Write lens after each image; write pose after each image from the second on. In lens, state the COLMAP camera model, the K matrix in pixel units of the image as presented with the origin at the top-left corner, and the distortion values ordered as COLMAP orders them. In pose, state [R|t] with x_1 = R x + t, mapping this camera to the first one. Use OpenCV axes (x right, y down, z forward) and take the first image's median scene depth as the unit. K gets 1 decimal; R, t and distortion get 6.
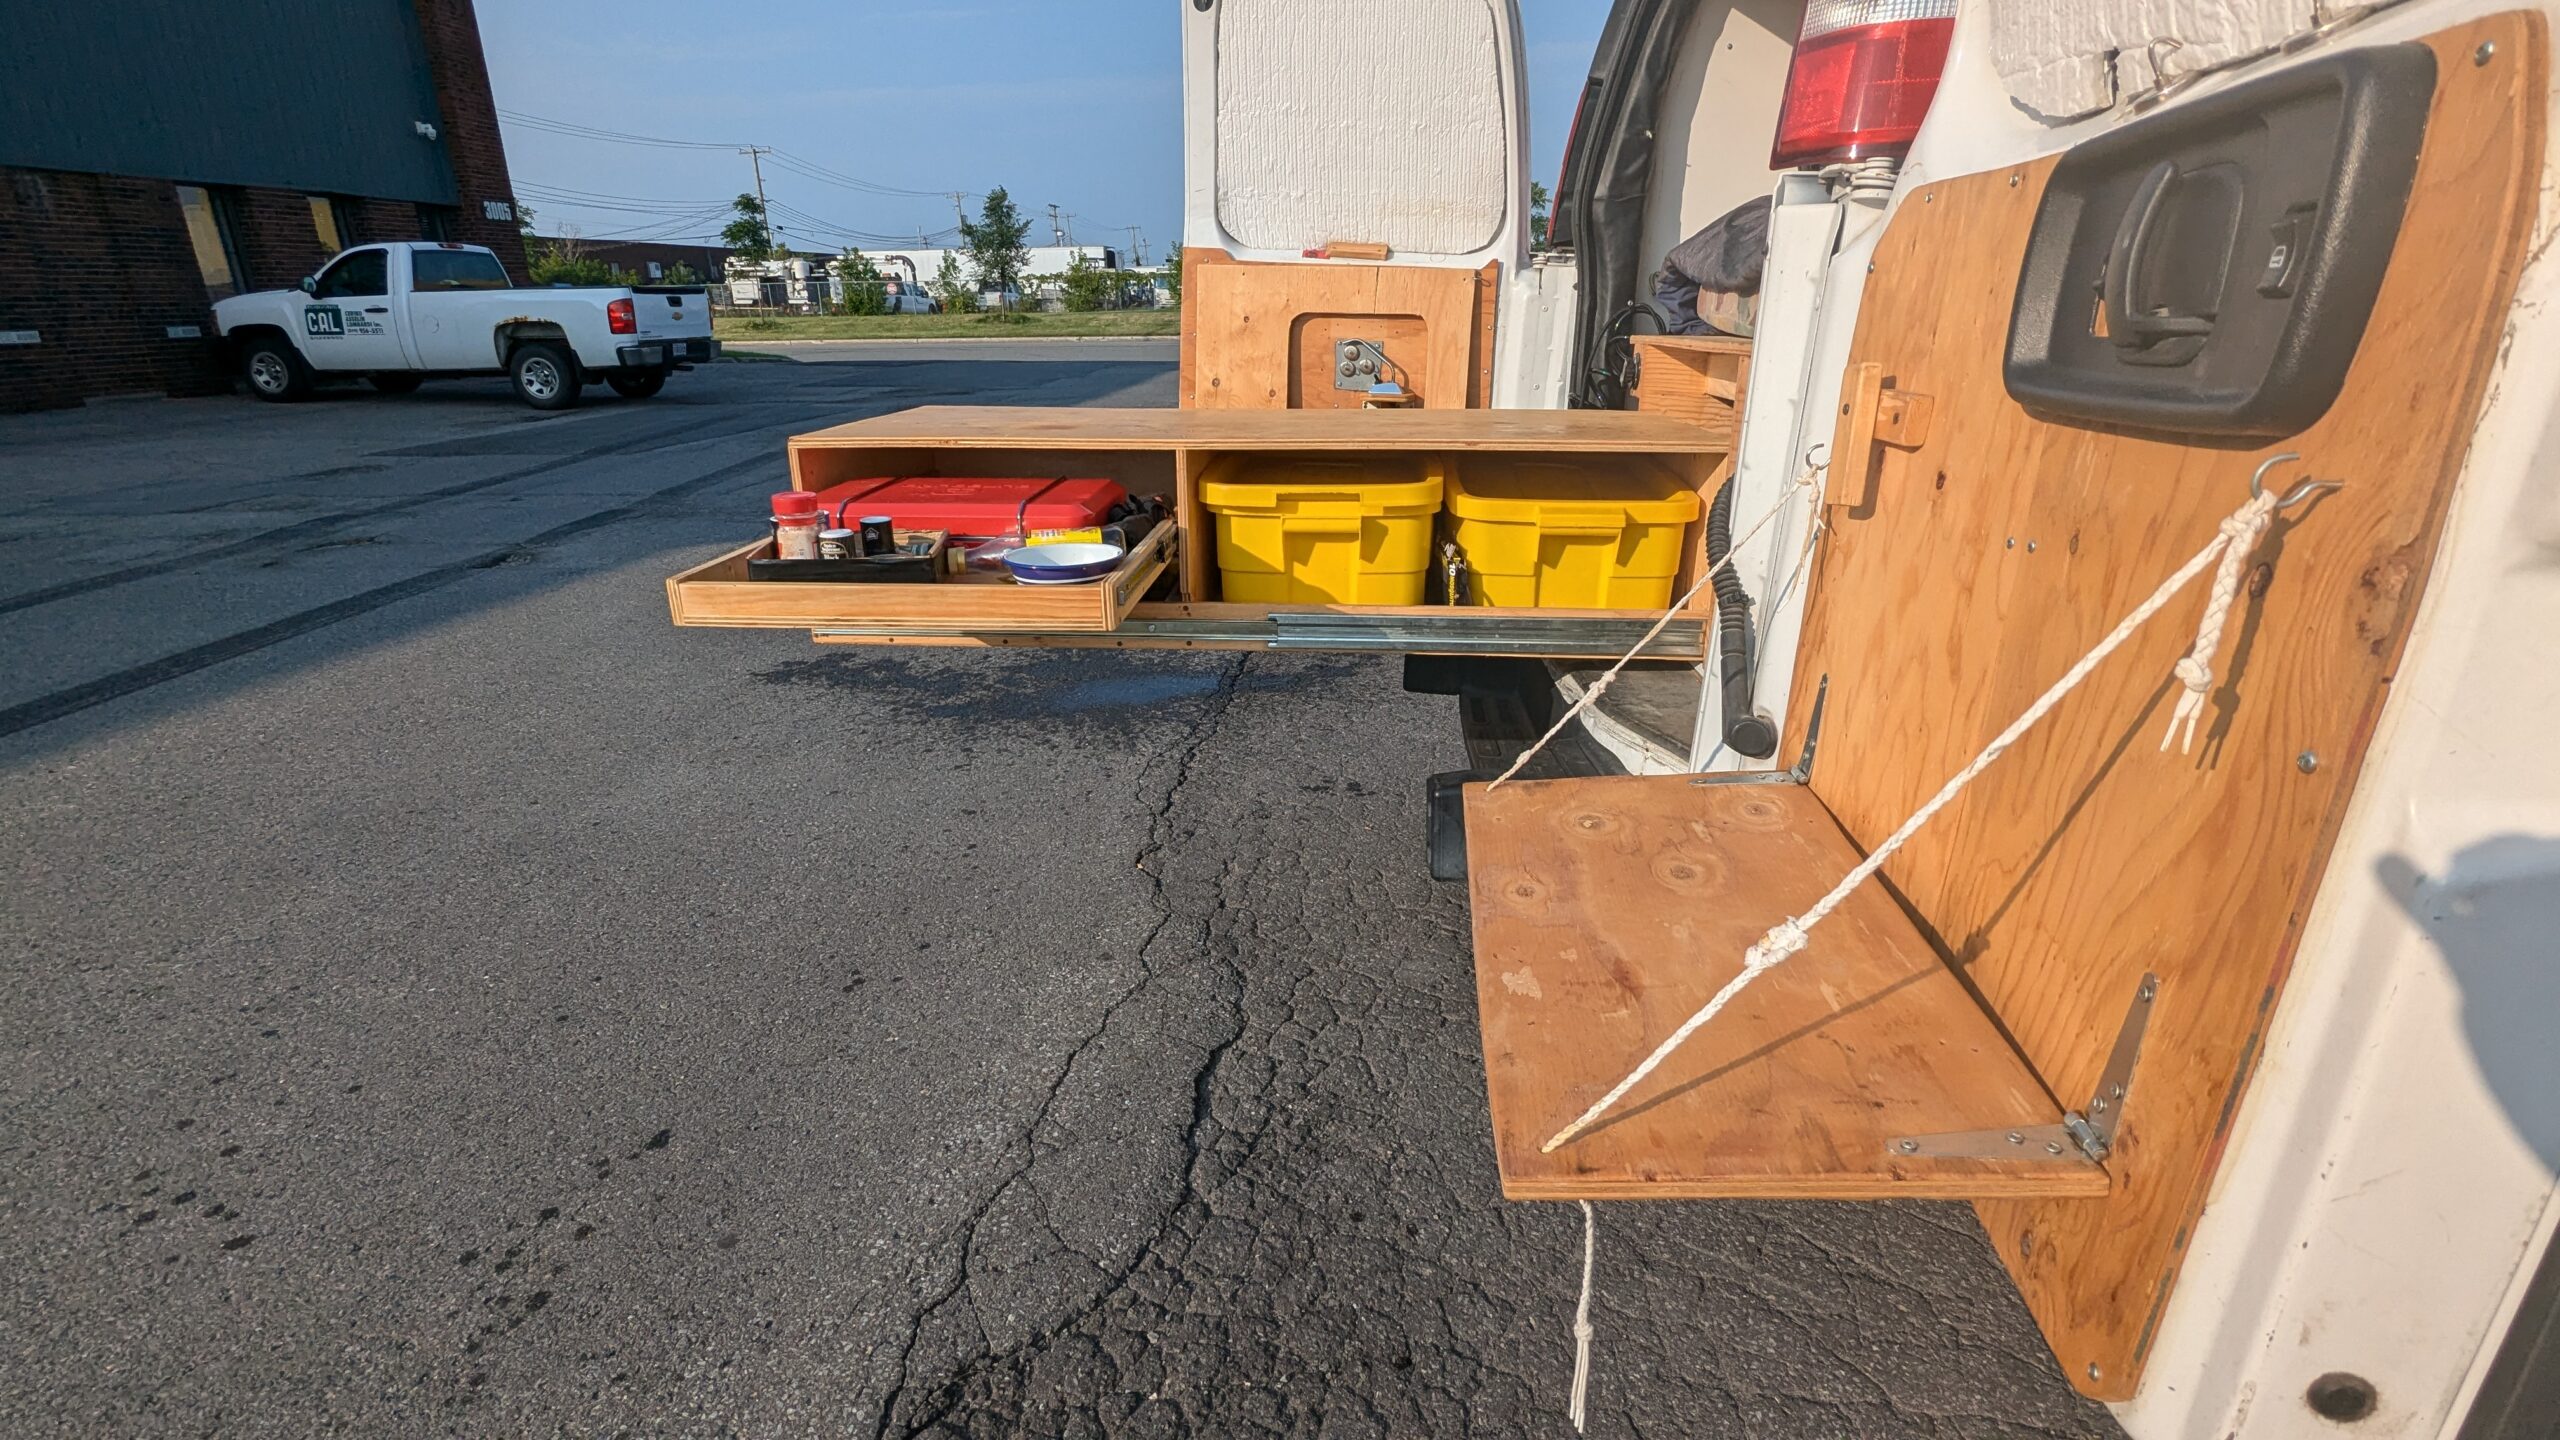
lens RADIAL K [[1217.6, 0, 1278.9], [0, 1217.6, 732.0], [0, 0, 1]] dist [-0.002102, -0.000922]
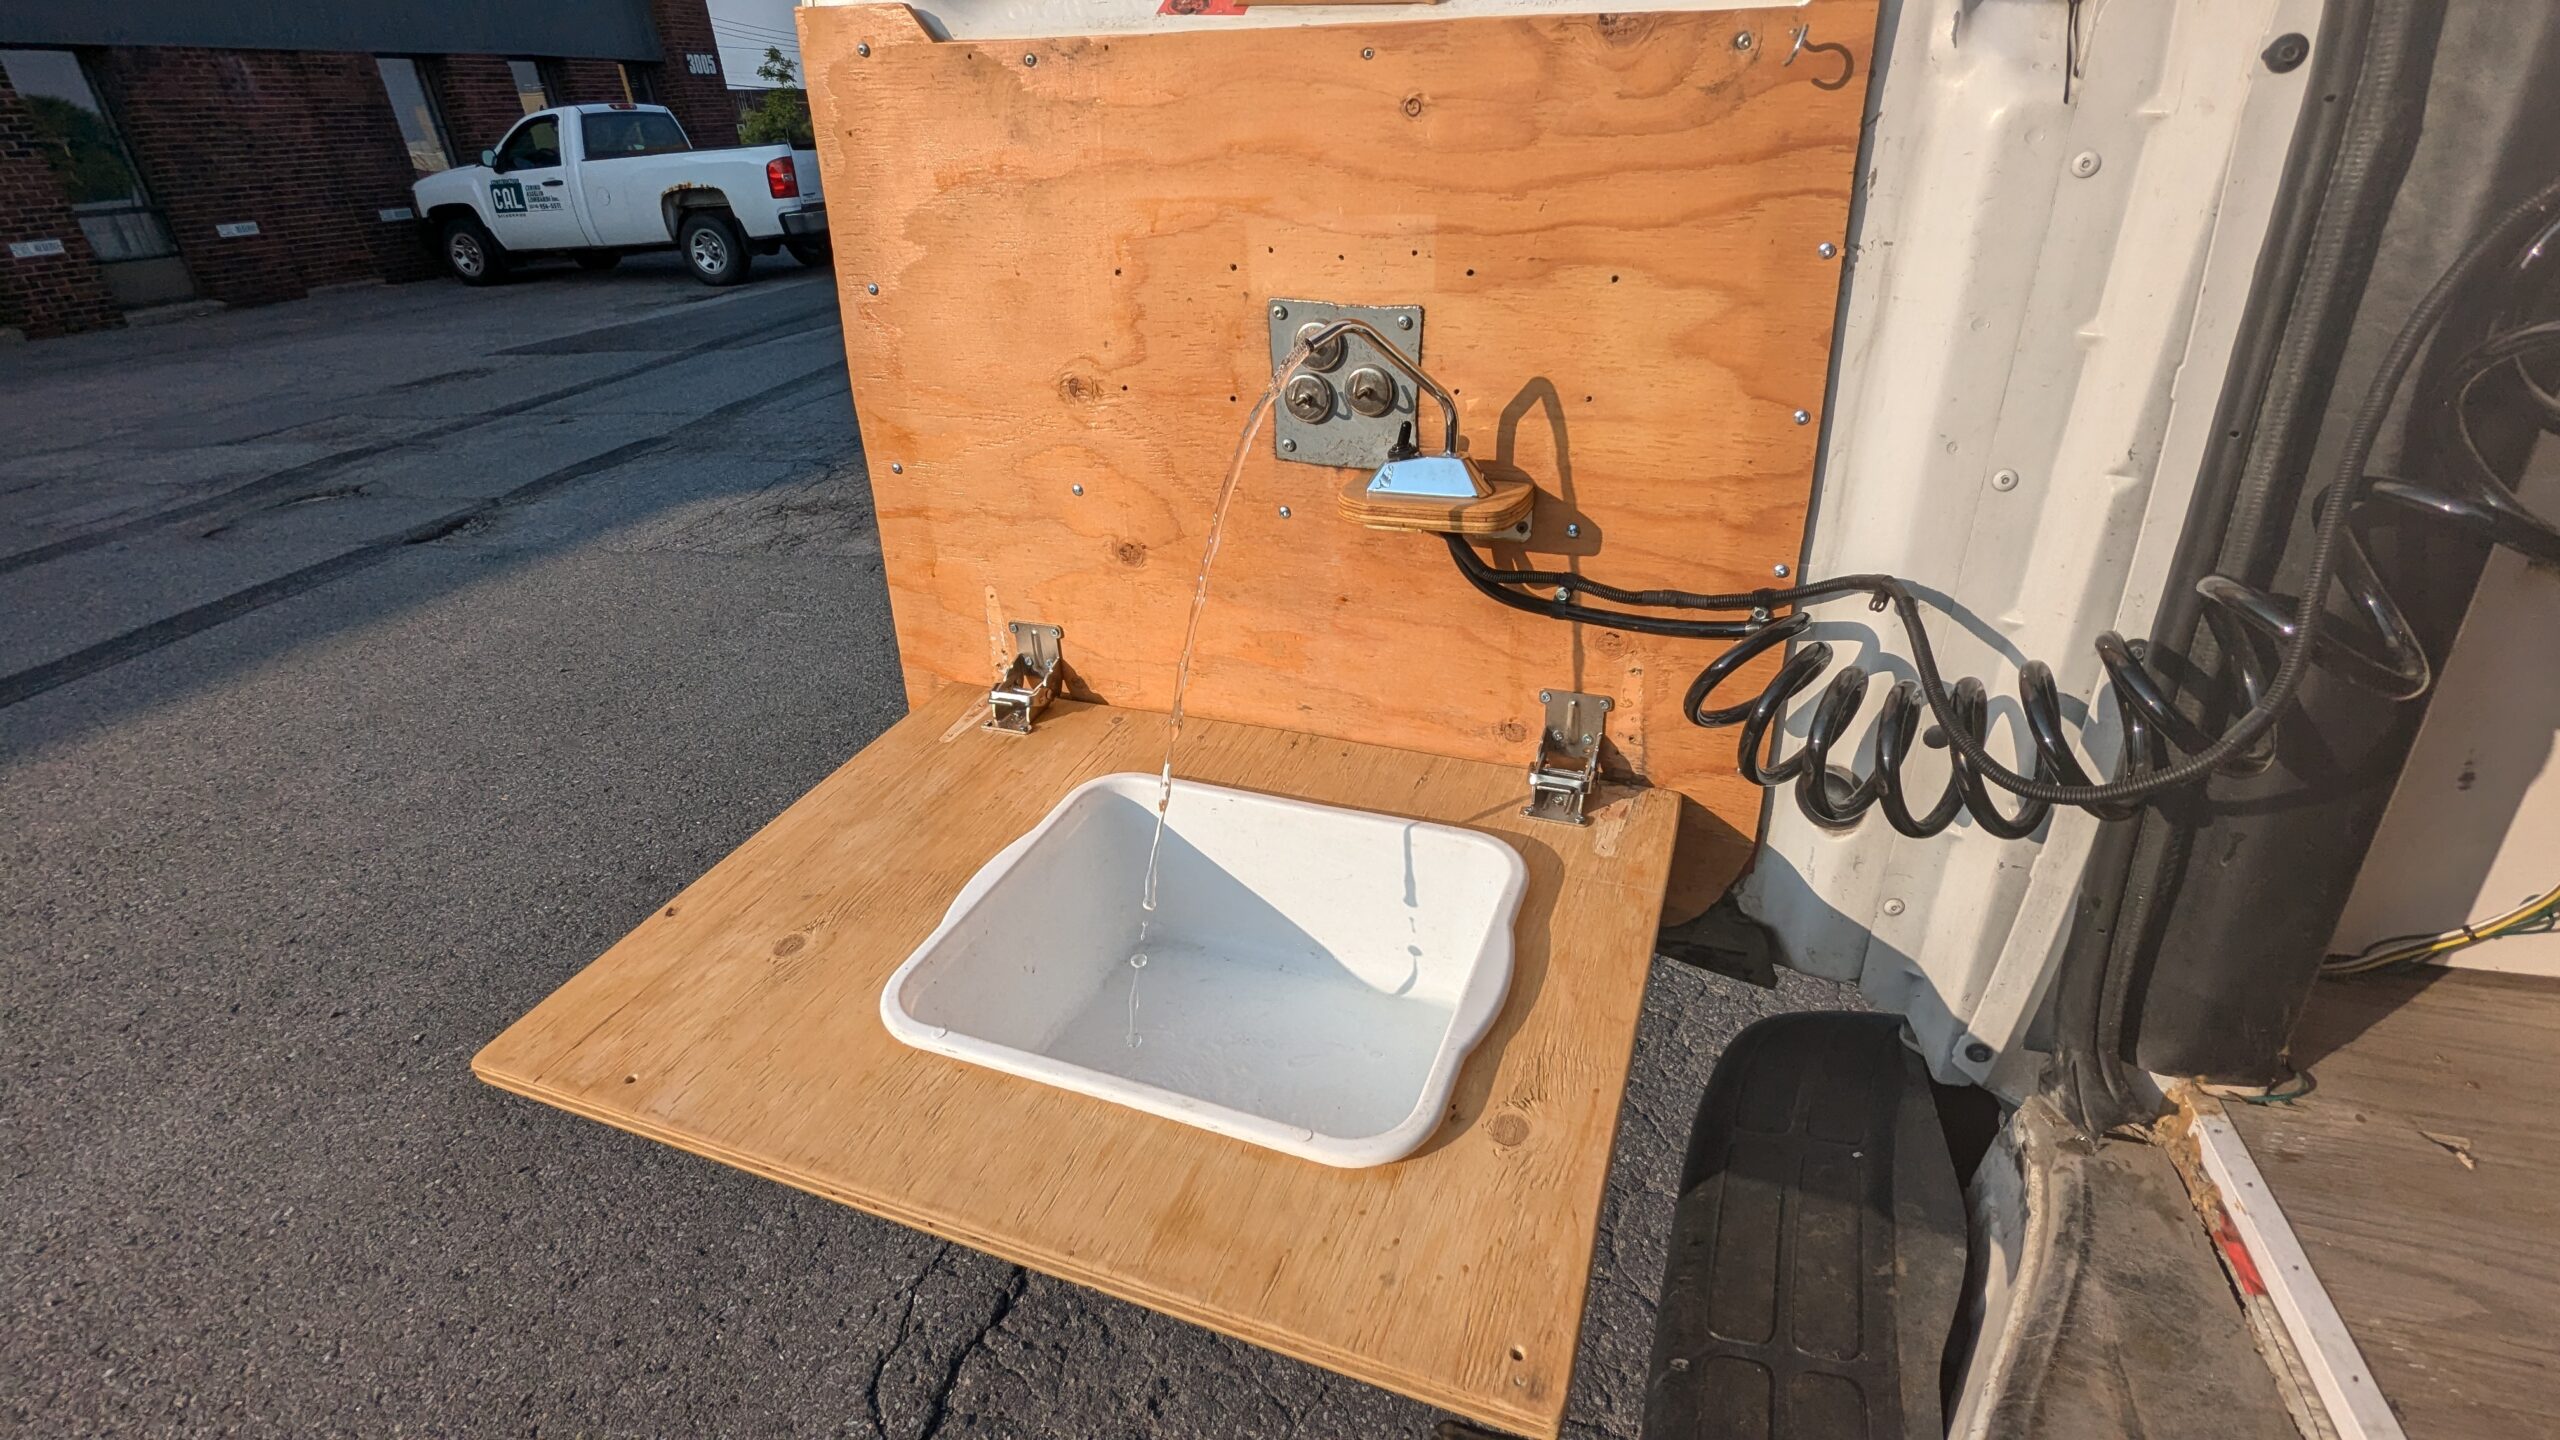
lens RADIAL K [[1217.6, 0, 1278.9], [0, 1217.6, 732.0], [0, 0, 1]] dist [-0.002102, -0.000922]
pose [[0.978136, 0.043915, -0.203278, 0.023393], [-0.018127, 0.991734, 0.127027, -0.052813], [0.207176, -0.120565, 0.970846, 0.144112]]
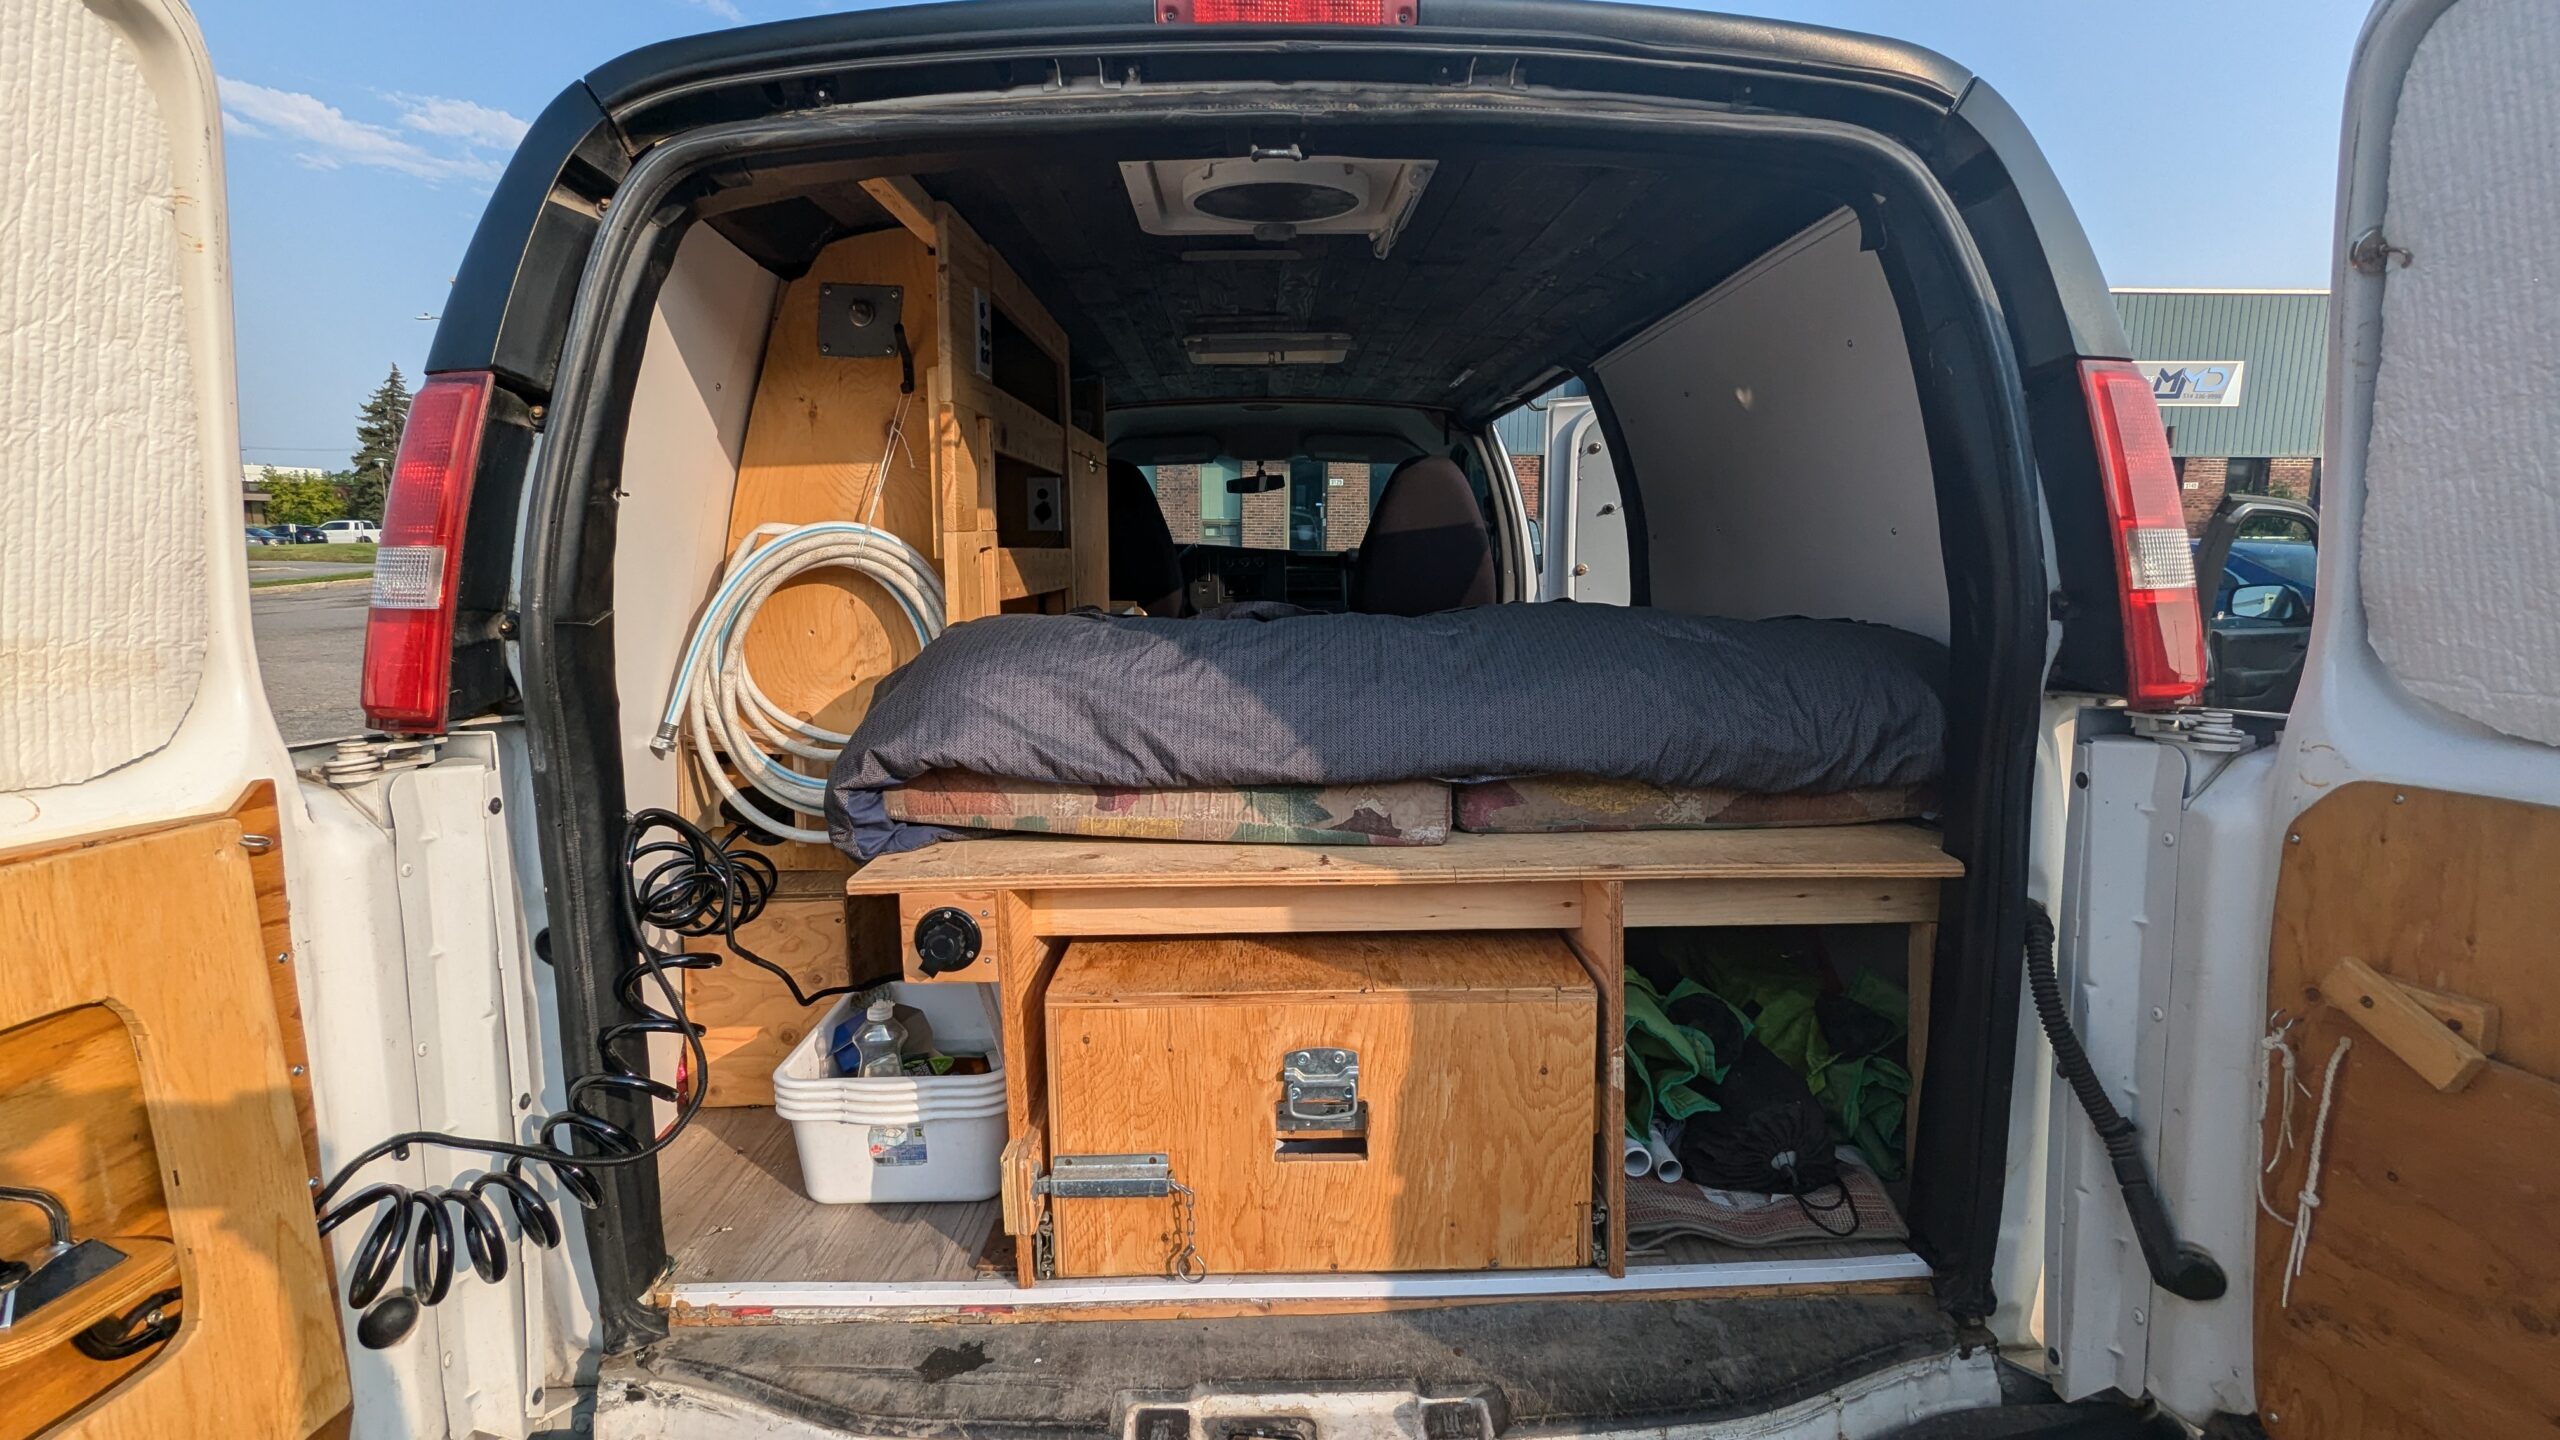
lens RADIAL K [[1217.6, 0, 1278.9], [0, 1217.6, 732.0], [0, 0, 1]] dist [-0.002102, -0.000922]
pose [[-0.157407, -0.129300, 0.979032, -0.045426], [0.345083, 0.921691, 0.177209, -0.072369], [-0.925279, 0.365741, -0.100462, 0.149902]]
